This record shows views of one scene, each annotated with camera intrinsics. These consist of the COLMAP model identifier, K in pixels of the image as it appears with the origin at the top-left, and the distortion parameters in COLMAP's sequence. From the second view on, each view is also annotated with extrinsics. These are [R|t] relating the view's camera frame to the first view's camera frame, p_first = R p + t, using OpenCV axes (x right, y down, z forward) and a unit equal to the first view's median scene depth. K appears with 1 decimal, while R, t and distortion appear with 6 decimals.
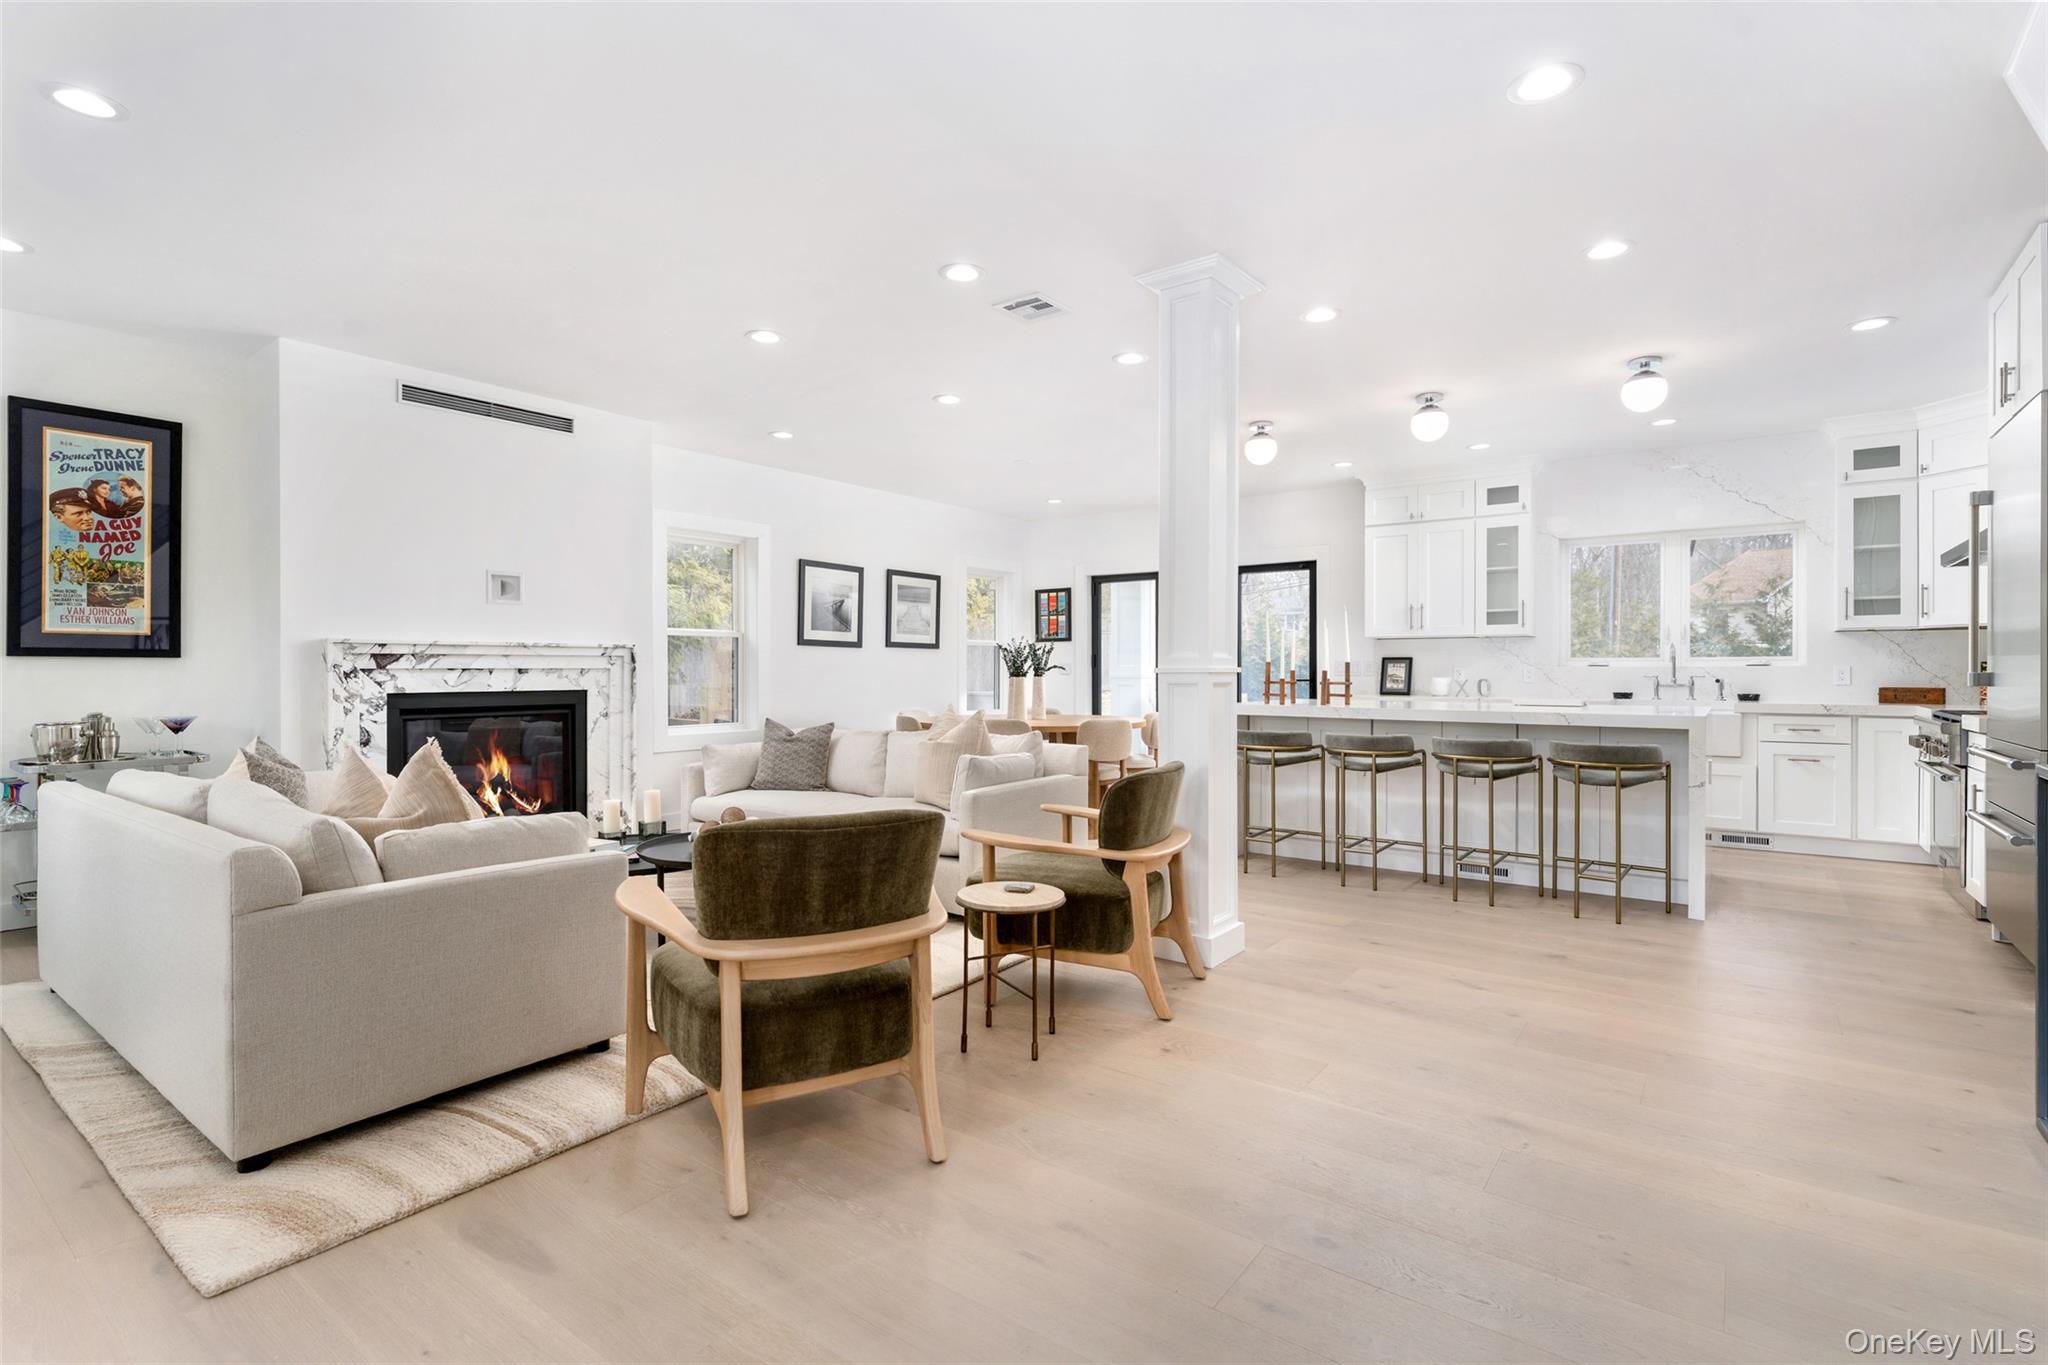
lens RADIAL K [[957.0, 0, 1016.9], [0, 957.0, 670.8], [0, 0, 1]] dist [-0.003196, 0.000457]
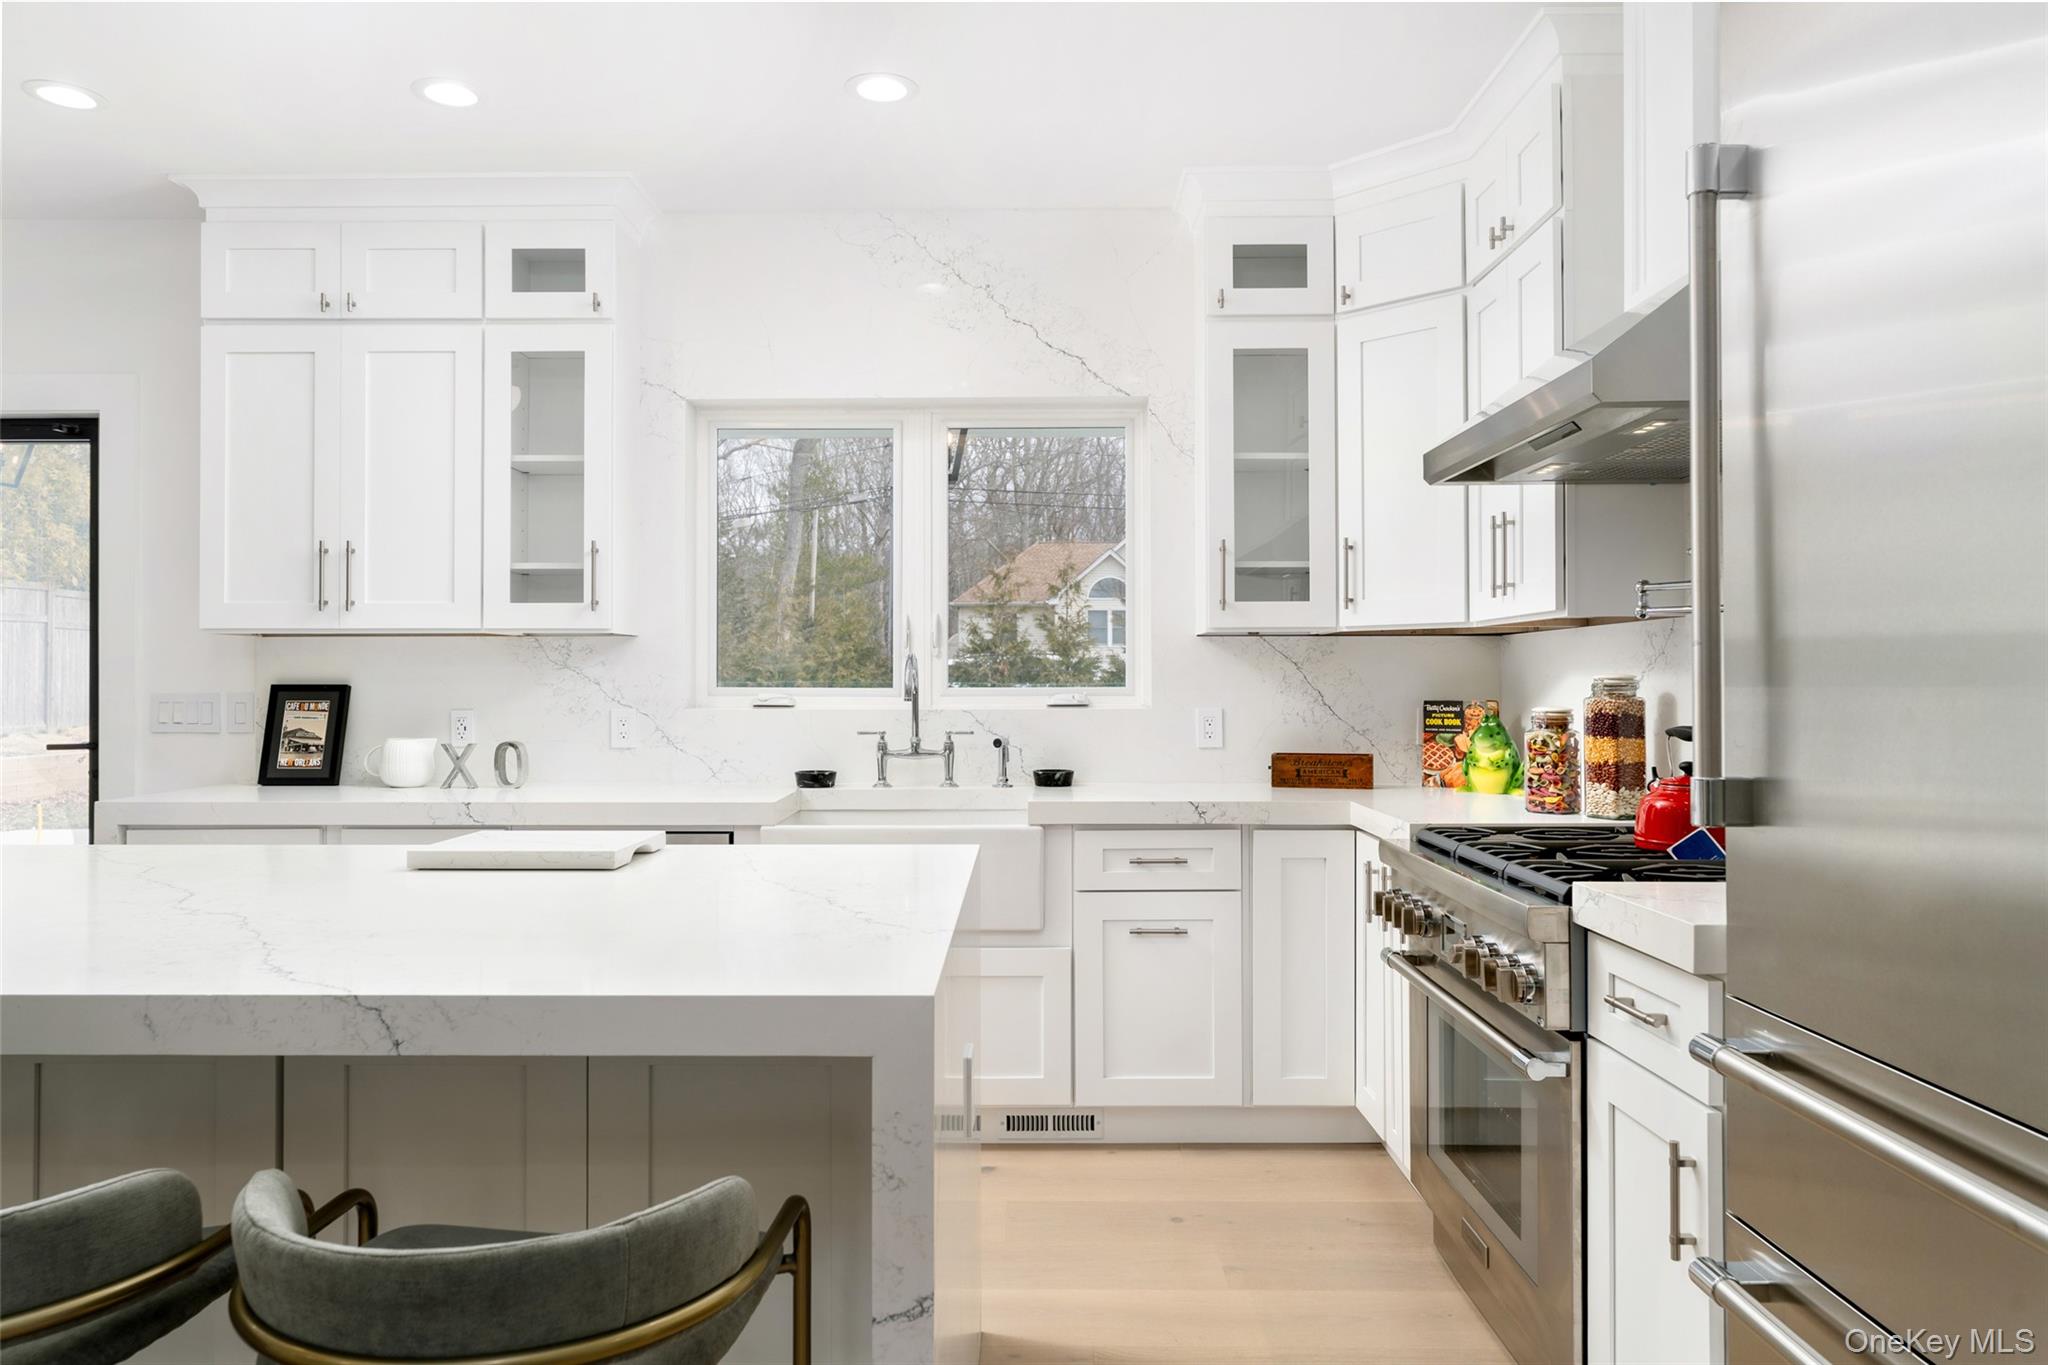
lens RADIAL K [[1357.6, 0, 1023.0], [0, 1357.6, 679.4], [0, 0, 1]] dist [0.000228, -0.000273]
pose [[0.799330, 0.000411, 0.600893, 0.354406], [0.002320, 0.999990, -0.003770, -0.015850], [-0.600888, 0.004407, 0.799321, 0.475902]]
